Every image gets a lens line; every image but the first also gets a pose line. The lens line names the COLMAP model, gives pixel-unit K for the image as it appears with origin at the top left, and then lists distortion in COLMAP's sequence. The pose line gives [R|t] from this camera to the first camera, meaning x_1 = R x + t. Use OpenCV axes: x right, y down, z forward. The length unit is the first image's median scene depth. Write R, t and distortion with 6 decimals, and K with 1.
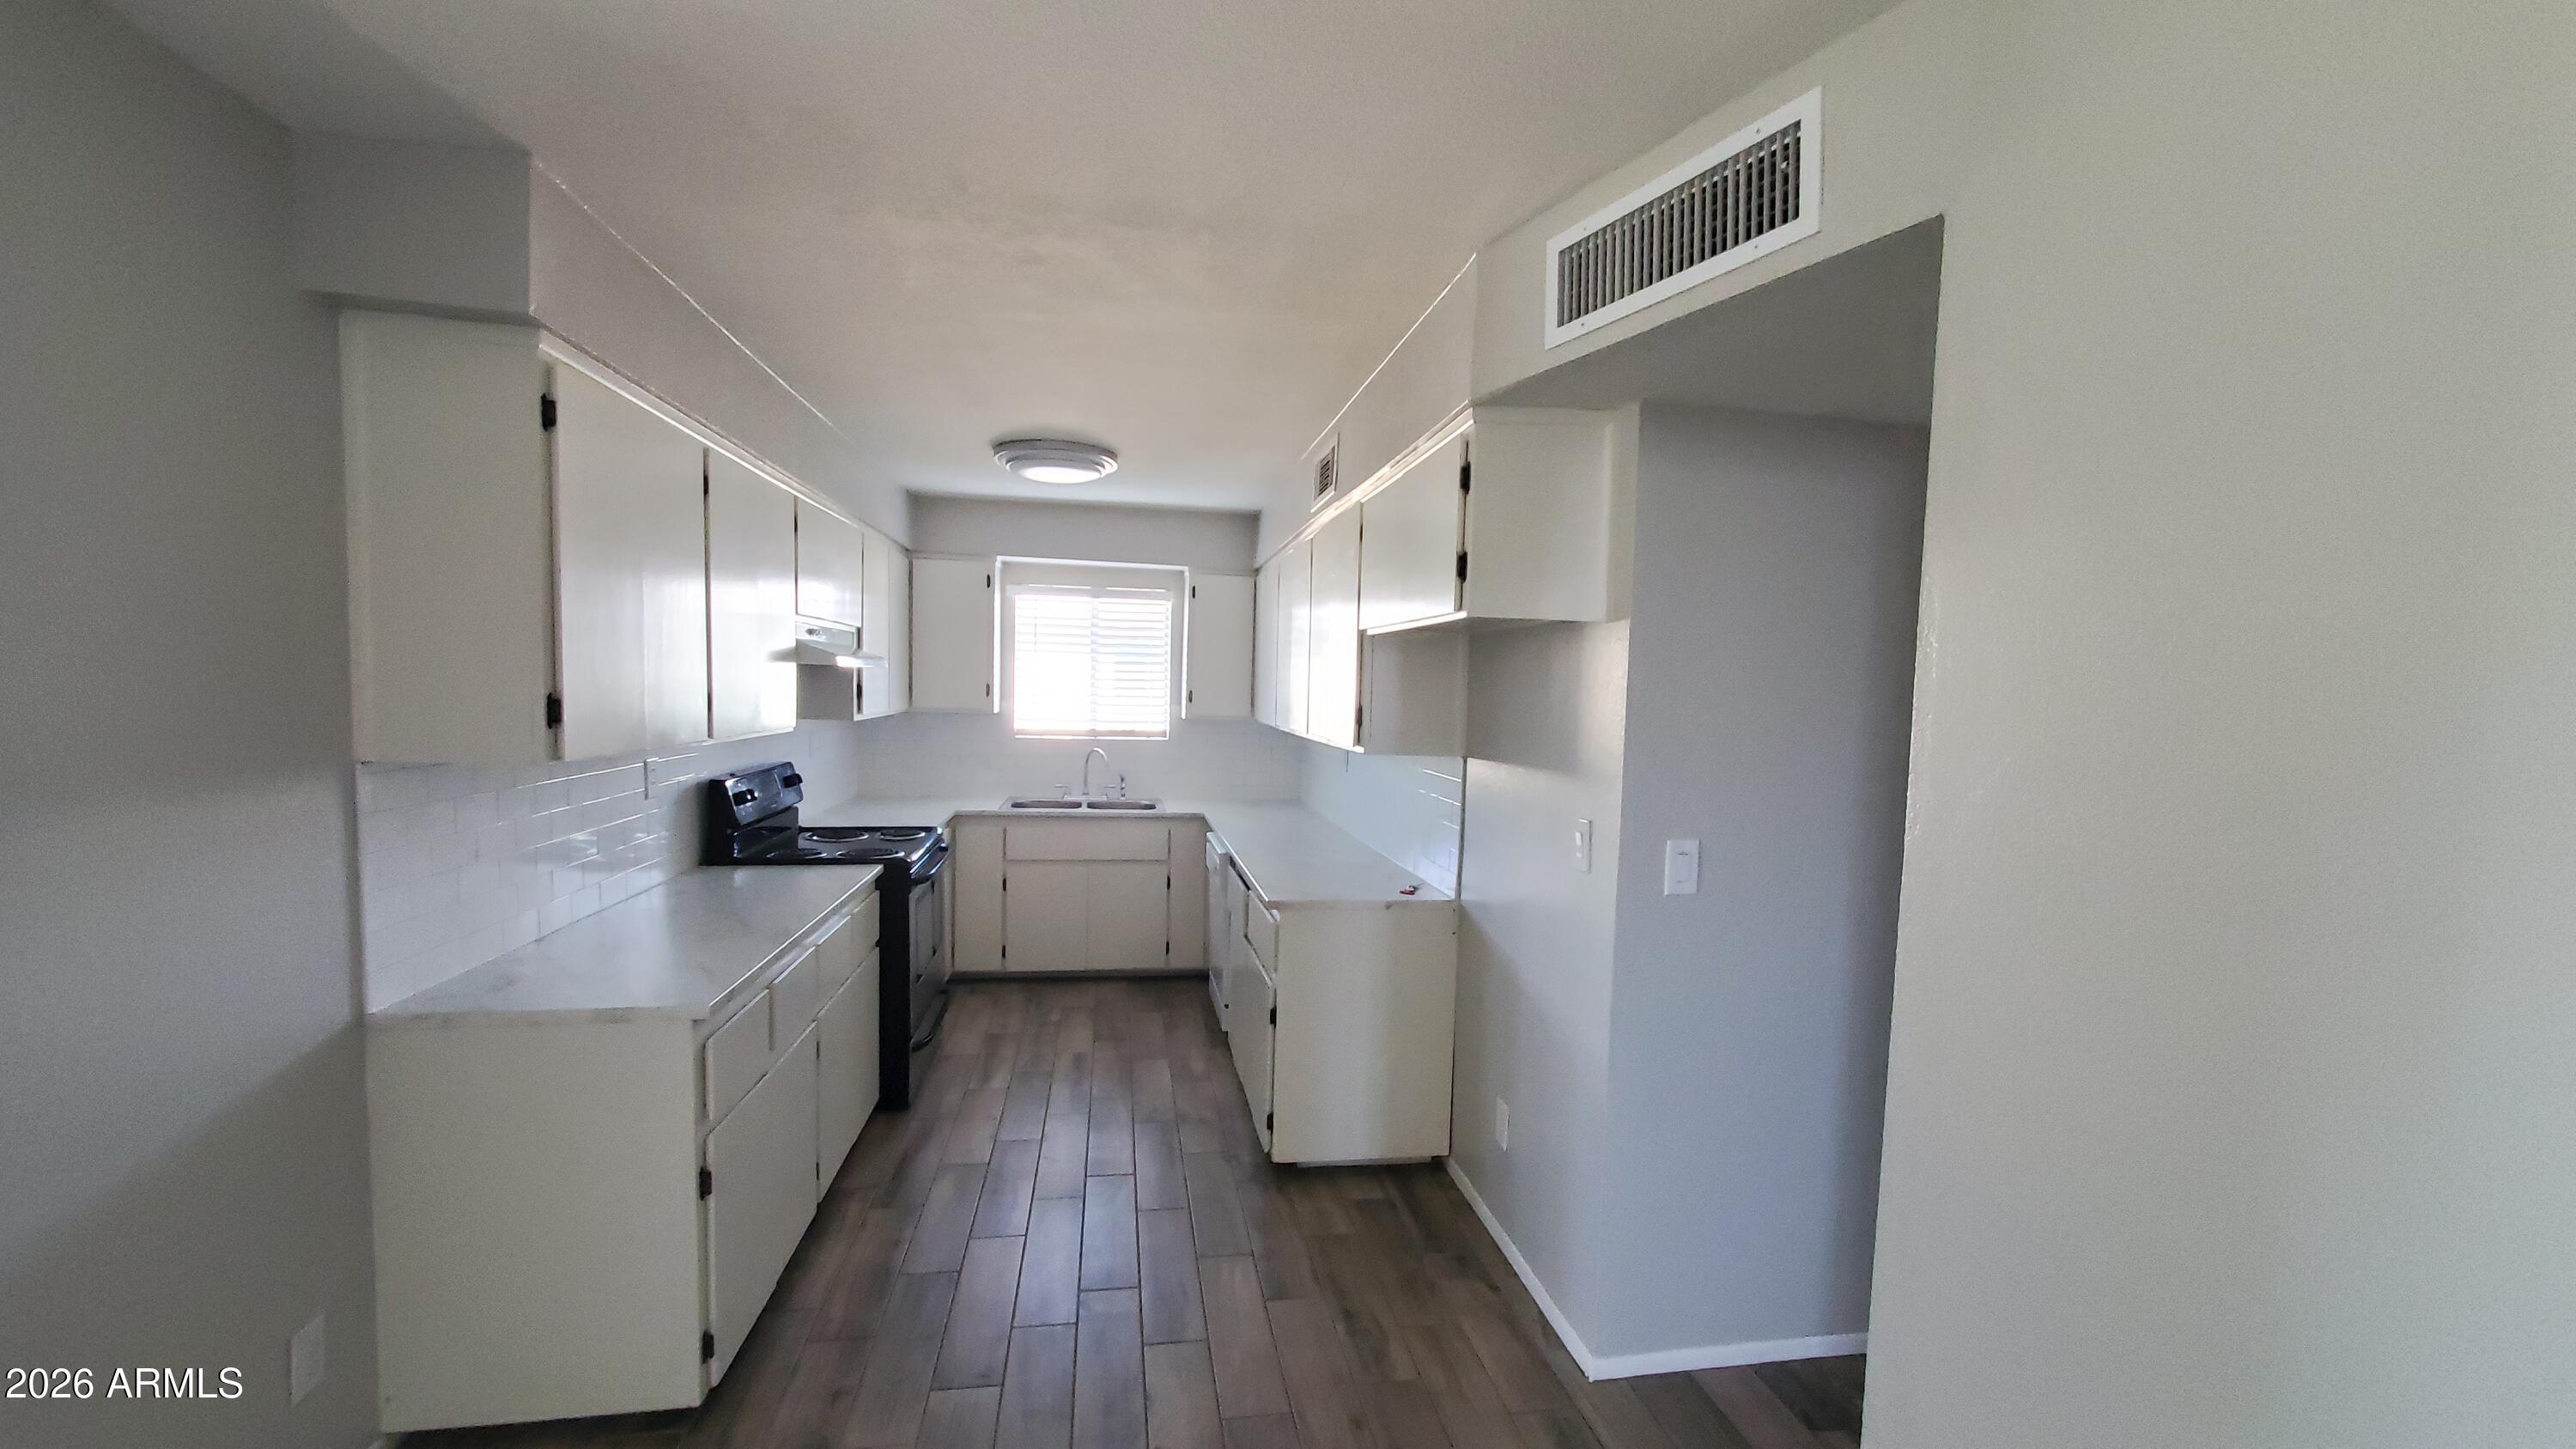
lens RADIAL K [[1007.8, 0, 1293.8], [0, 1007.8, 740.1], [0, 0, 1]] dist [0.000642, -0.000033]
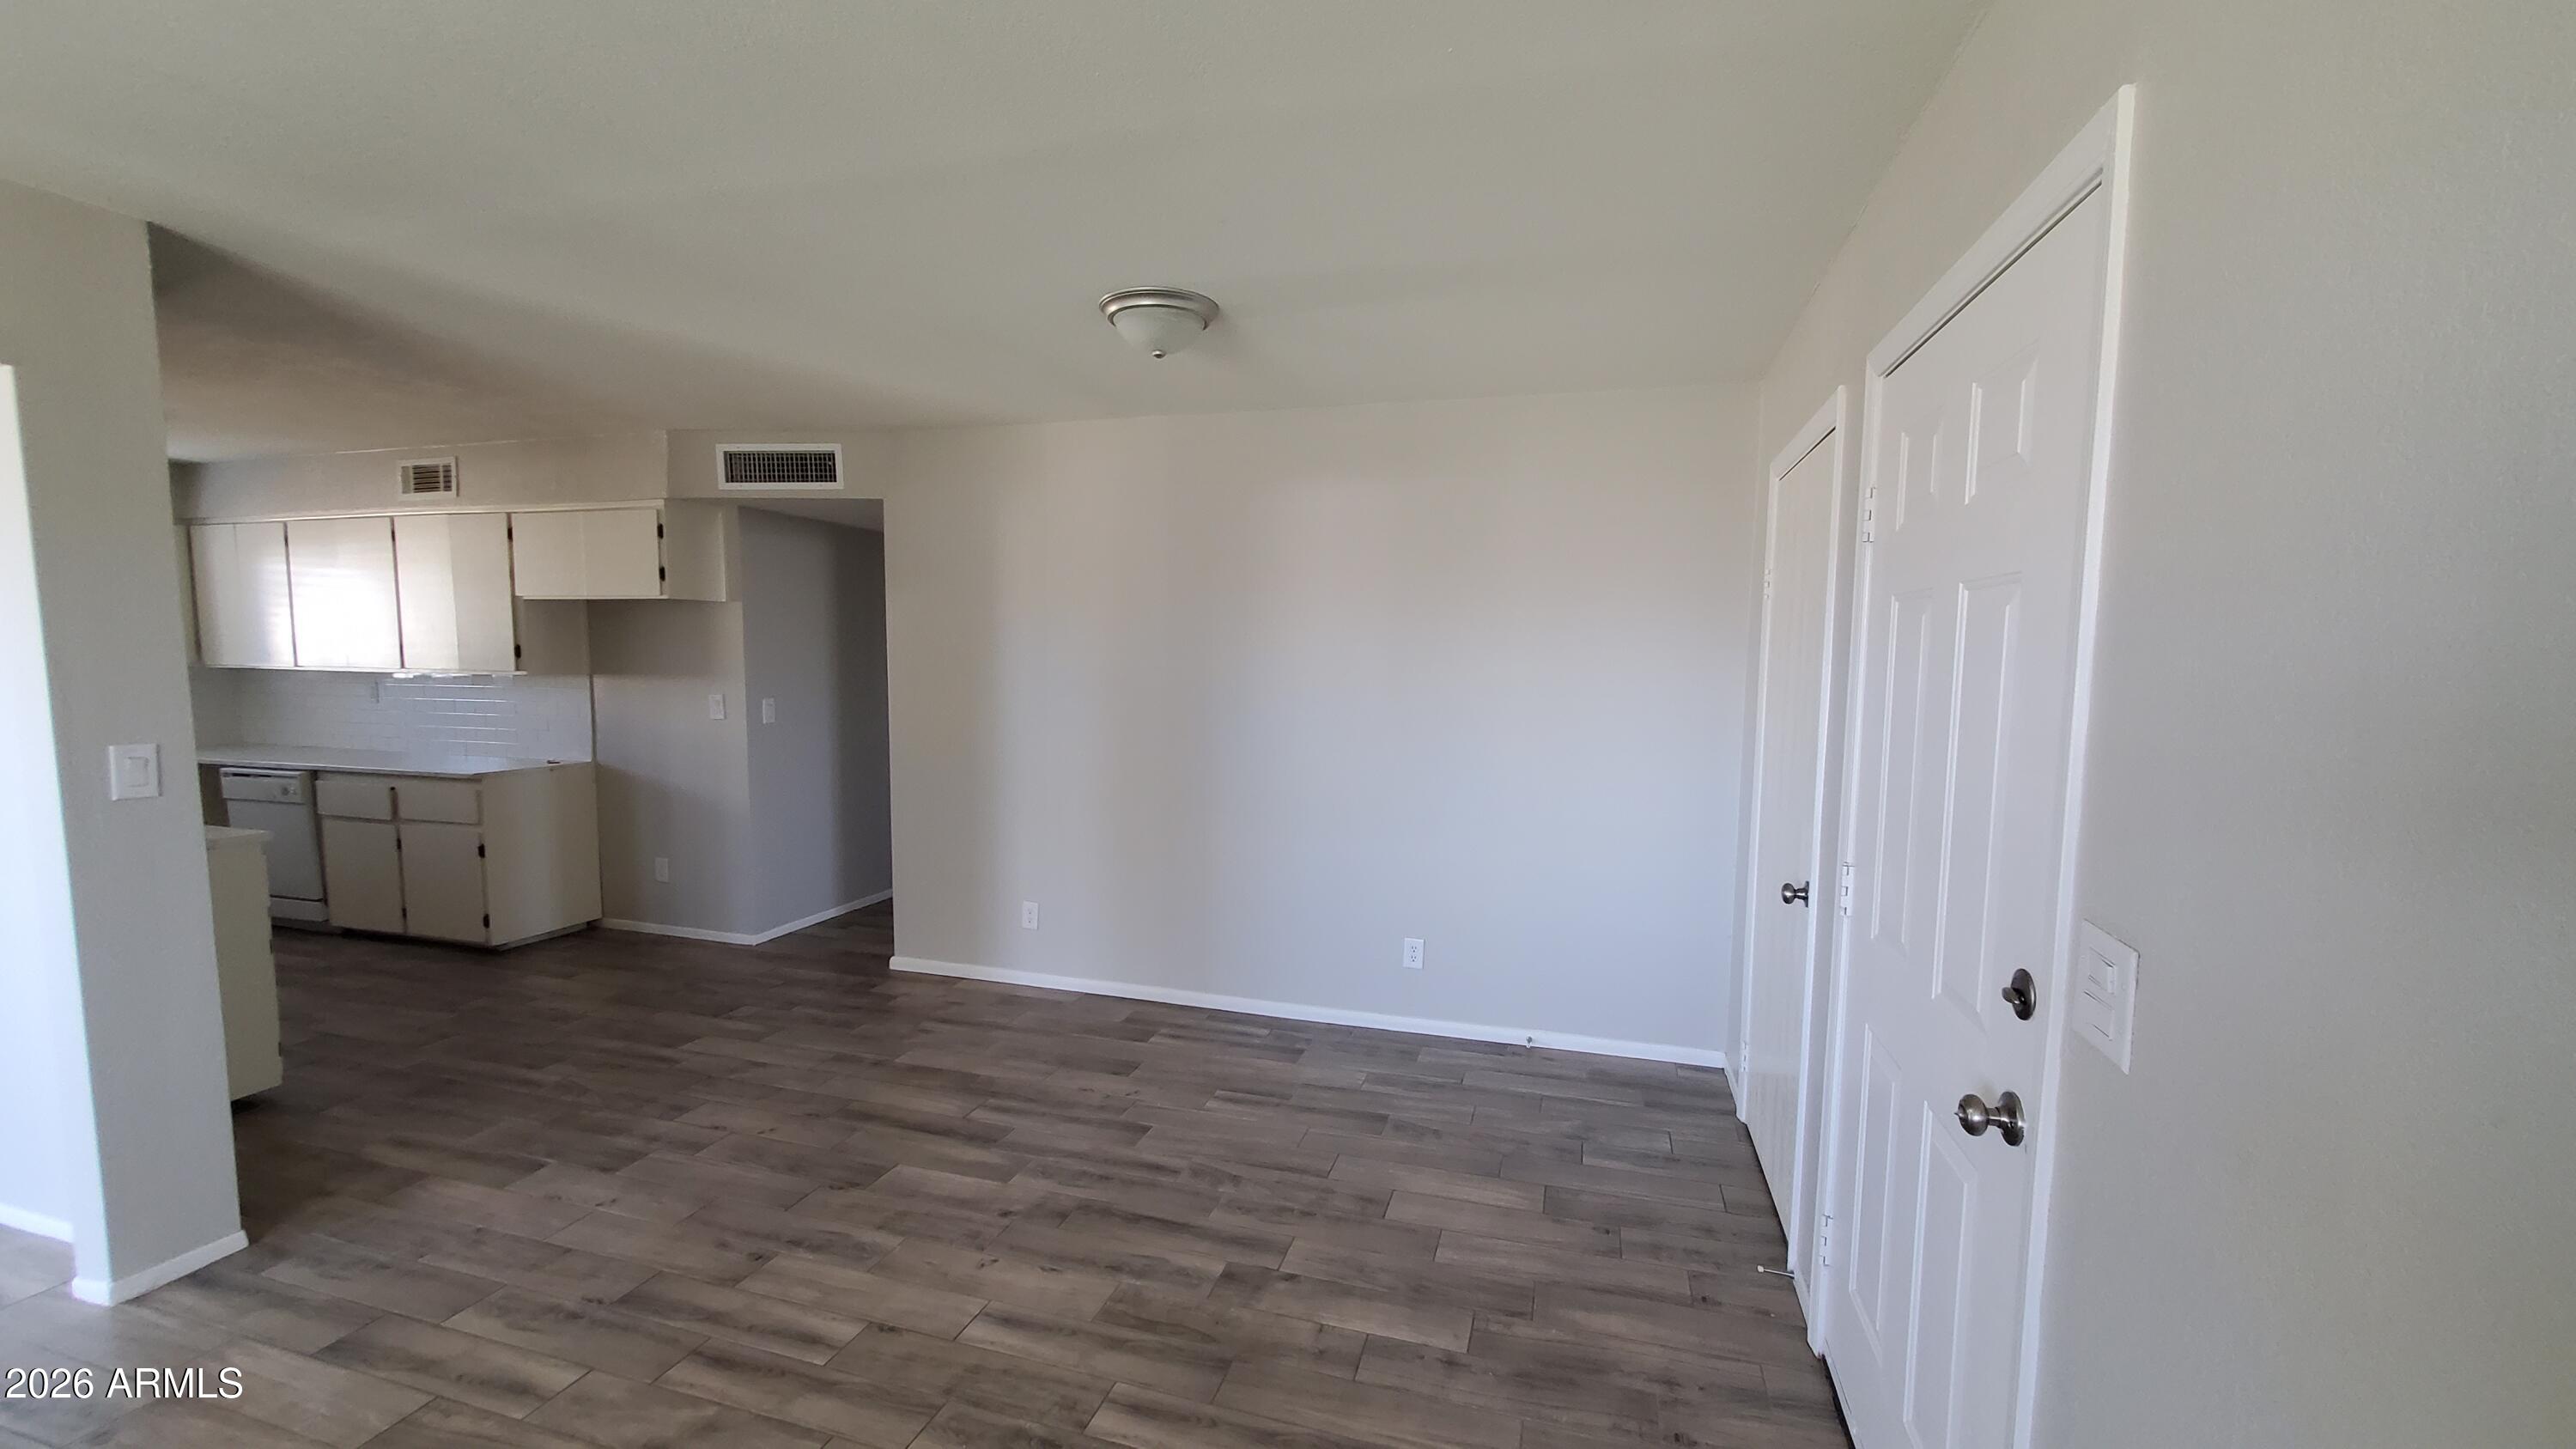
lens RADIAL K [[1007.8, 0, 1297.2], [0, 1007.8, 737.8], [0, 0, 1]] dist [0.000642, -0.000033]
pose [[0.436641, -0.095387, 0.894565, -1.160687], [0.053552, 0.995356, 0.079996, 0.069139], [-0.898041, 0.012976, 0.439721, -1.099260]]
